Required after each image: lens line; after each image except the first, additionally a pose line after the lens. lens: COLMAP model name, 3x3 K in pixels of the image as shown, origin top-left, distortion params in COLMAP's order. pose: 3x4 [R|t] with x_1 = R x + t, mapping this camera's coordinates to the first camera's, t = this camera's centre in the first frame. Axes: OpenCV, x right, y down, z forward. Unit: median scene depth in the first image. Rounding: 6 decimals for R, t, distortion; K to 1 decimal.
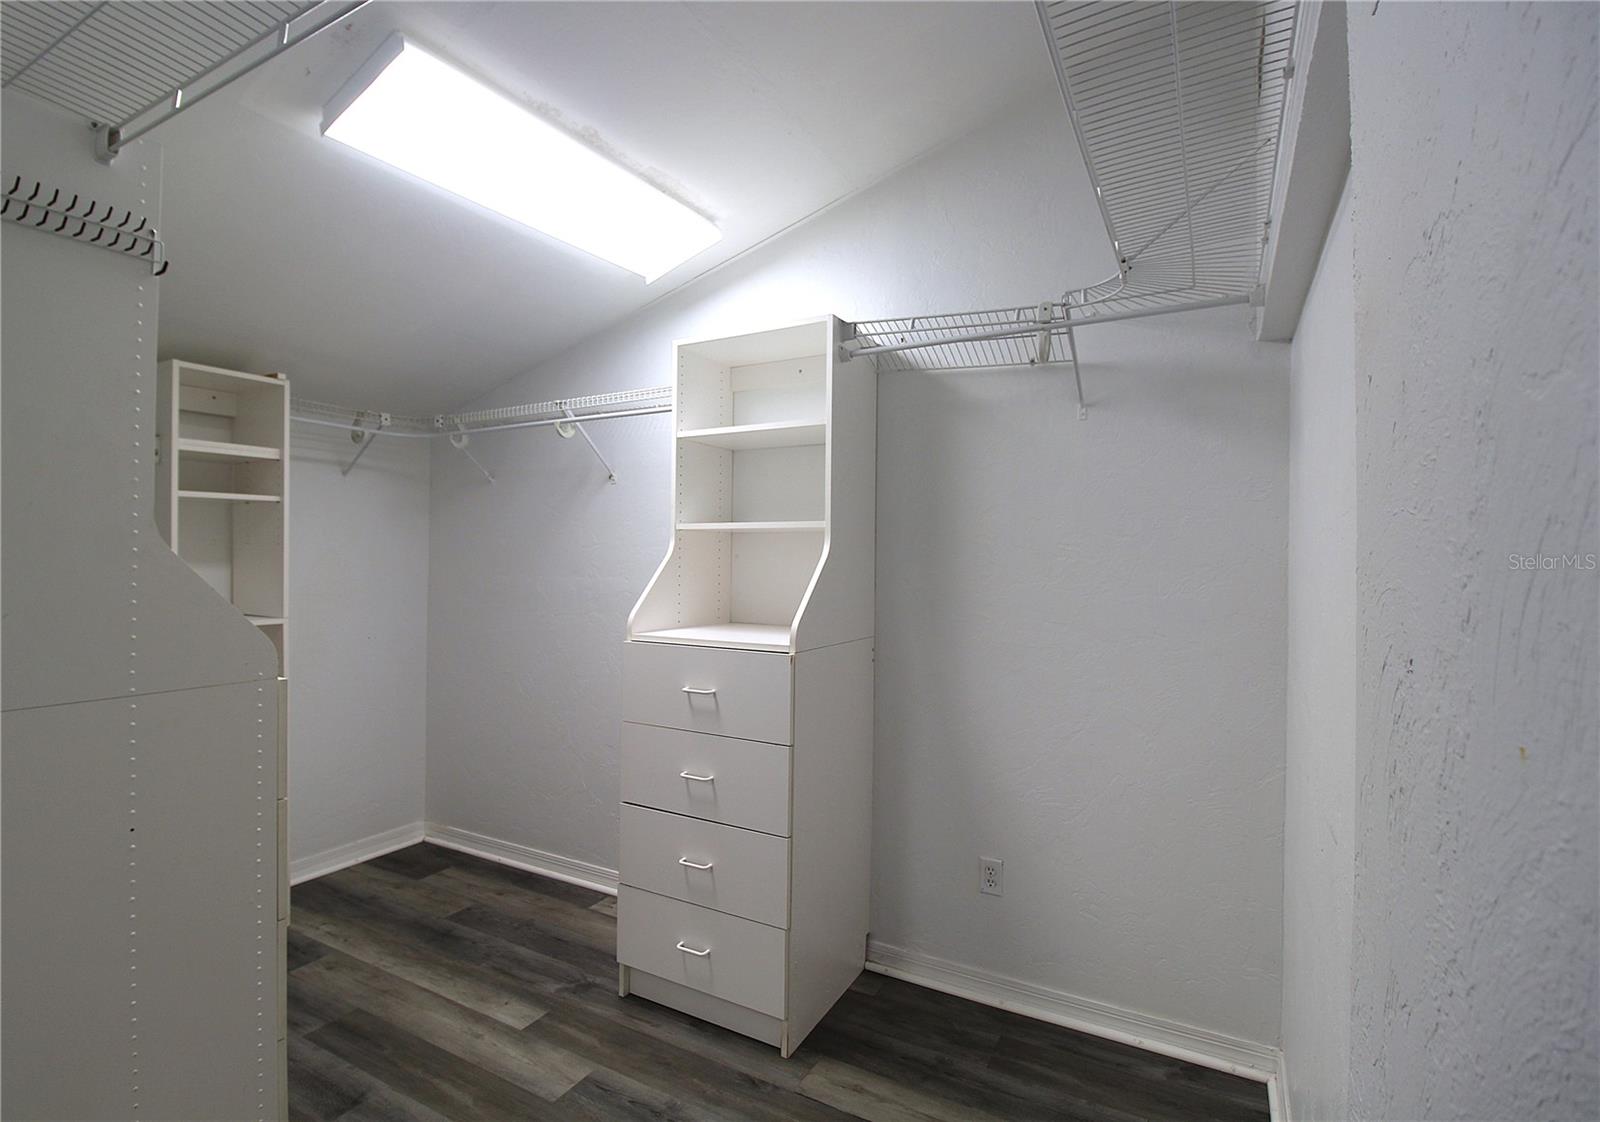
lens RADIAL K [[736.6, 0, 795.8], [0, 736.6, 565.4], [0, 0, 1]] dist [-0.000259, -0.000026]
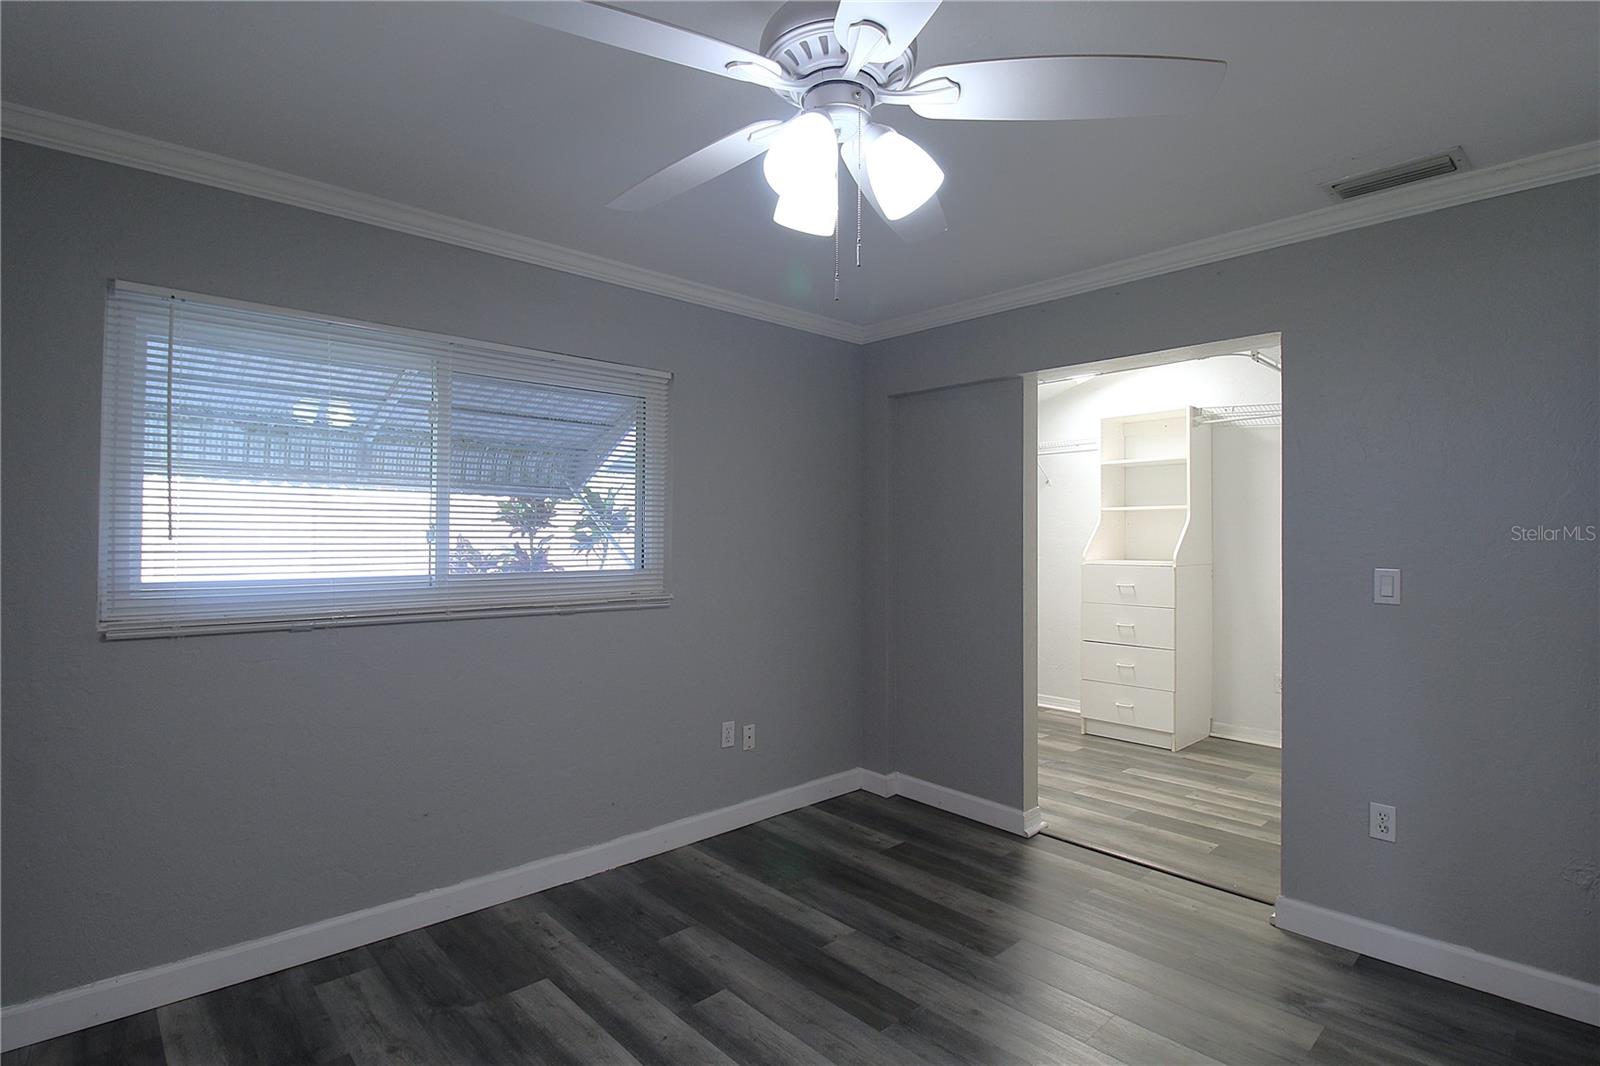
lens RADIAL K [[764.1, 0, 801.7], [0, 764.1, 533.1], [0, 0, 1]] dist [-0.008325, -0.003620]
pose [[0.942546, -0.012687, -0.333835, -0.259730], [0.008560, 0.999868, -0.013829, 0.037913], [0.333966, 0.010177, 0.942530, -1.341017]]
